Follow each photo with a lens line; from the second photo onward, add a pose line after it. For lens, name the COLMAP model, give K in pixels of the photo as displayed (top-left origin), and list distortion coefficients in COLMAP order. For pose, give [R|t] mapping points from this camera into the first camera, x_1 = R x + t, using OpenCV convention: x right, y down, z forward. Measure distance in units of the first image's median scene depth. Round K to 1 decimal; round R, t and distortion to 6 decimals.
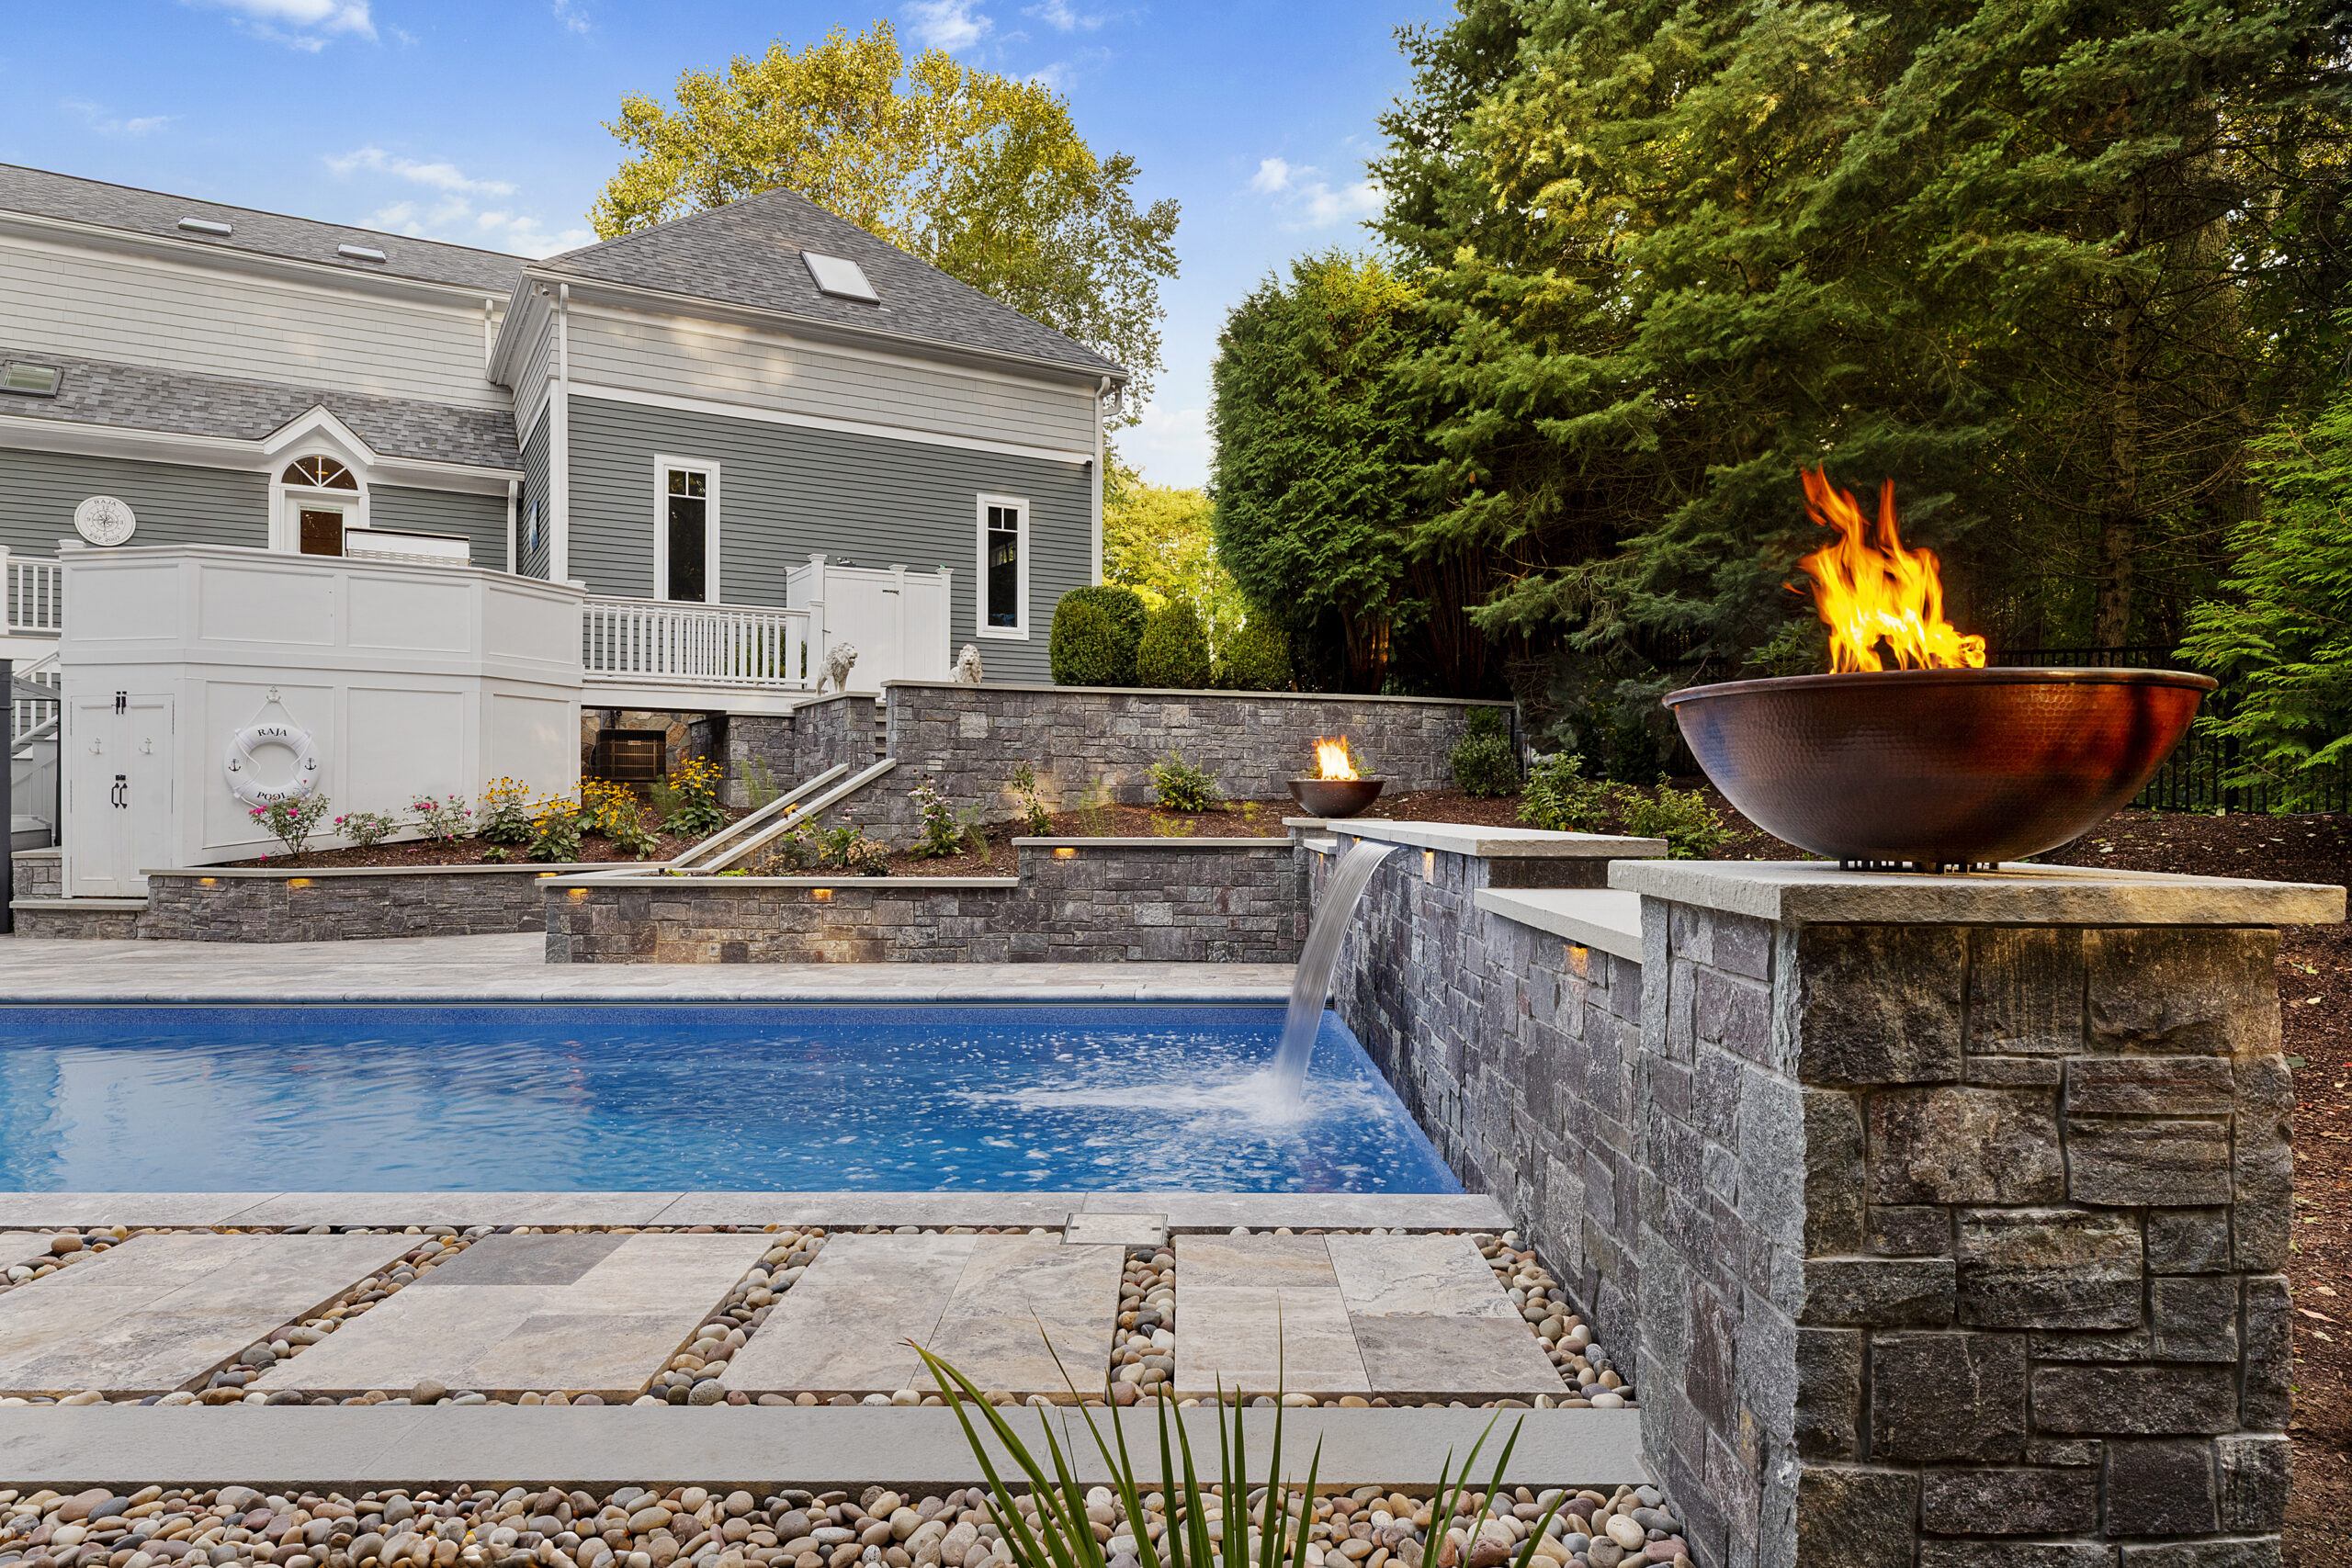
lens RADIAL K [[1430.9, 0, 1176.0], [0, 1430.9, 784.0], [0, 0, 1]] dist [0.001485, -0.000264]
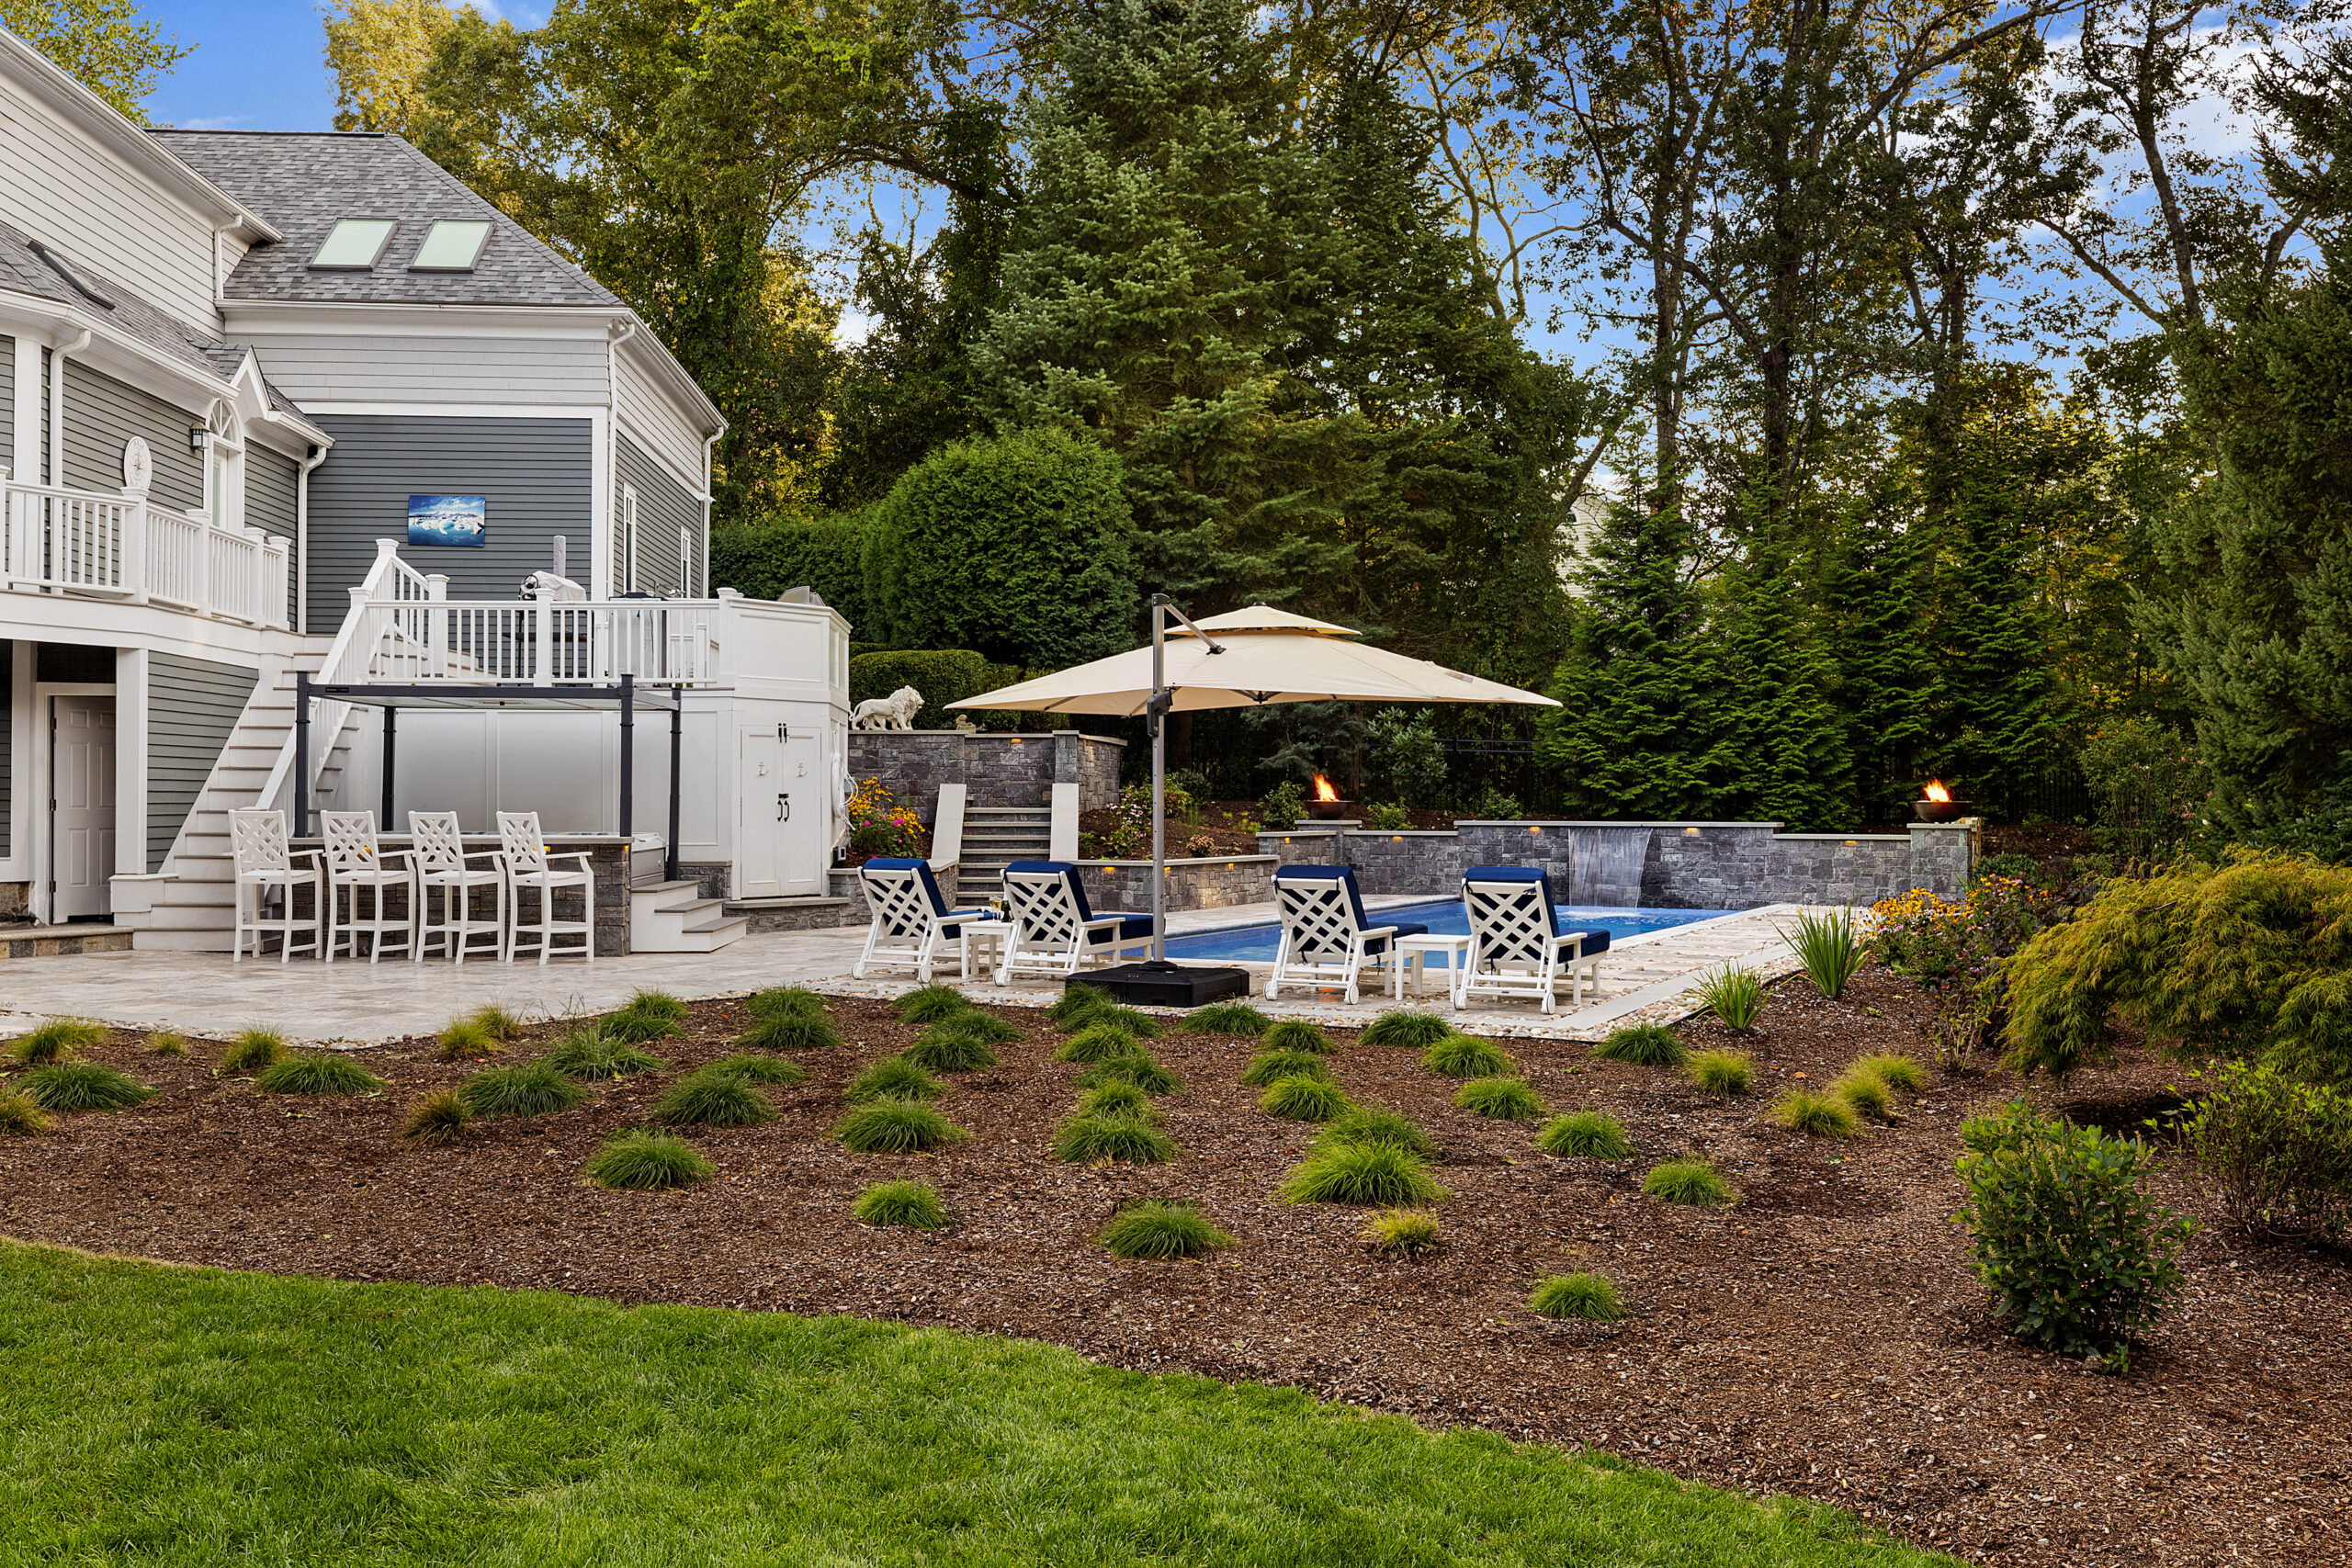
lens RADIAL K [[2081.6, 0, 1161.8], [0, 2081.6, 805.7], [0, 0, 1]] dist [0.008911, 0.003276]
pose [[0.459911, -0.001510, 0.887964, -1.887196], [-0.007558, 0.999956, 0.005615, -0.007620], [-0.887933, -0.009293, 0.459879, -0.065828]]
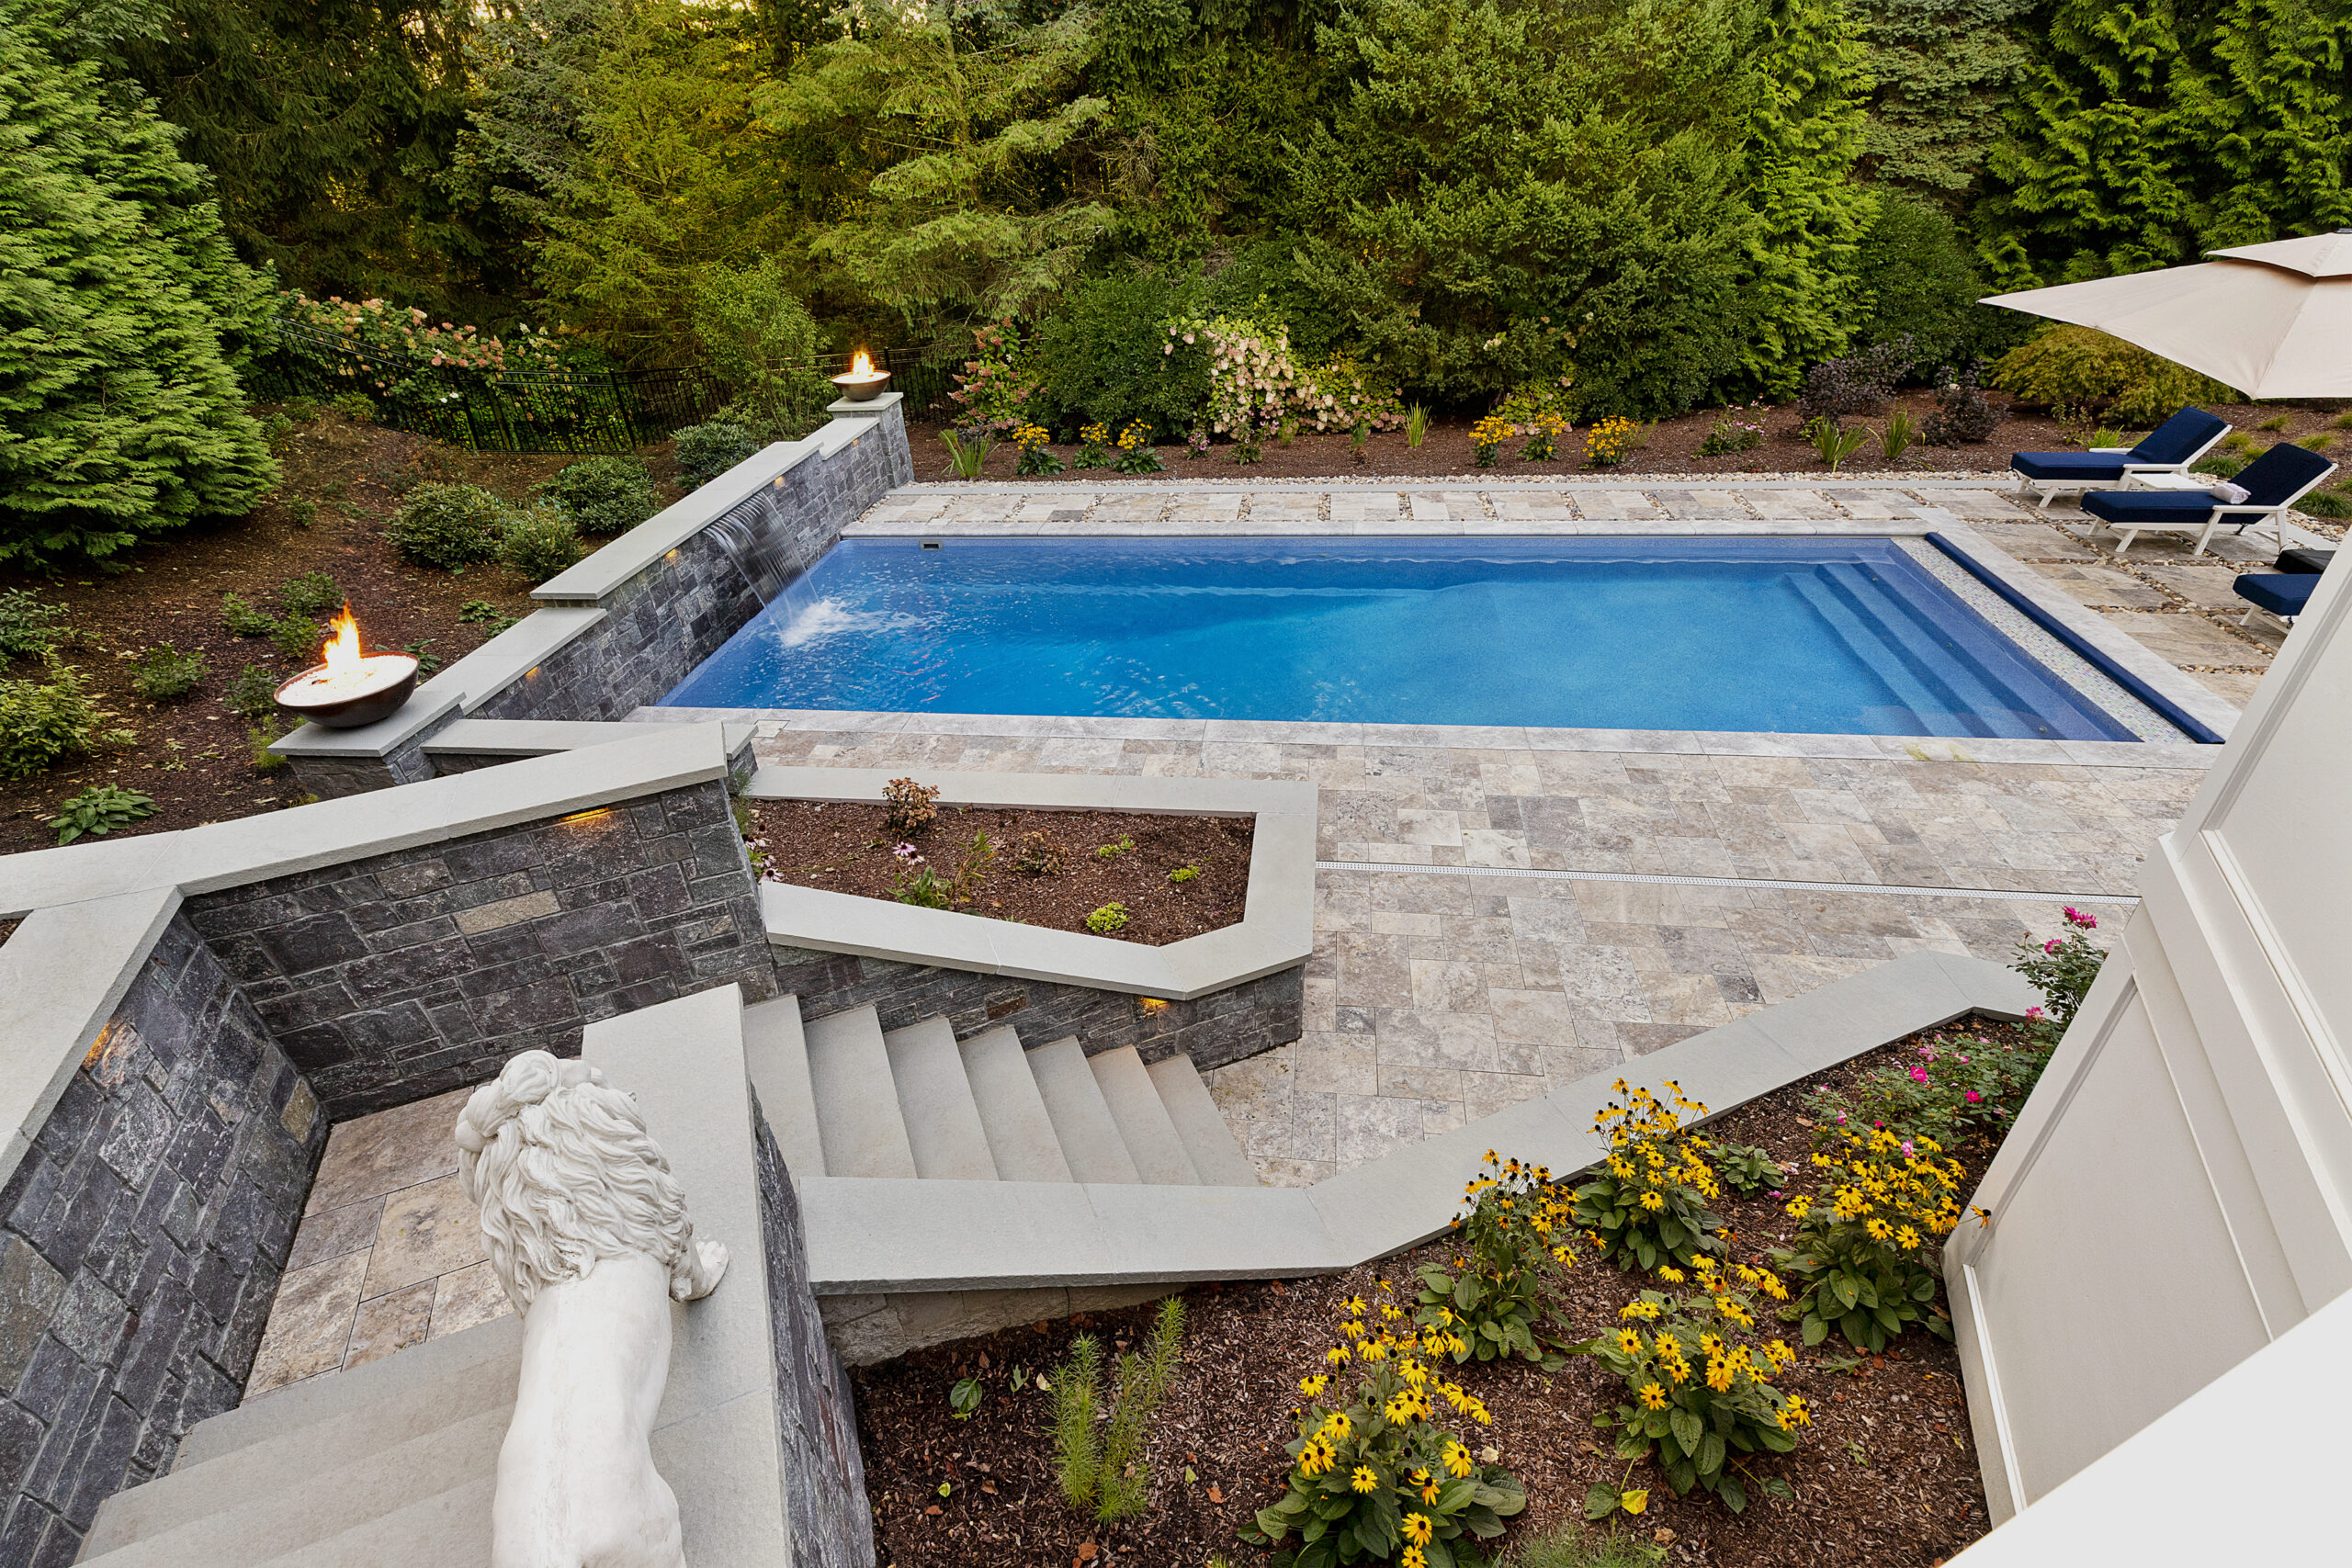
lens RADIAL K [[1063.3, 0, 1172.1], [0, 1063.3, 790.3], [0, 0, 1]] dist [0.007362, -0.000055]
pose [[-0.989513, -0.032994, 0.140624, -0.333463], [0.047927, 0.843408, 0.535132, -0.190653], [-0.136259, 0.536260, -0.832982, 1.127172]]
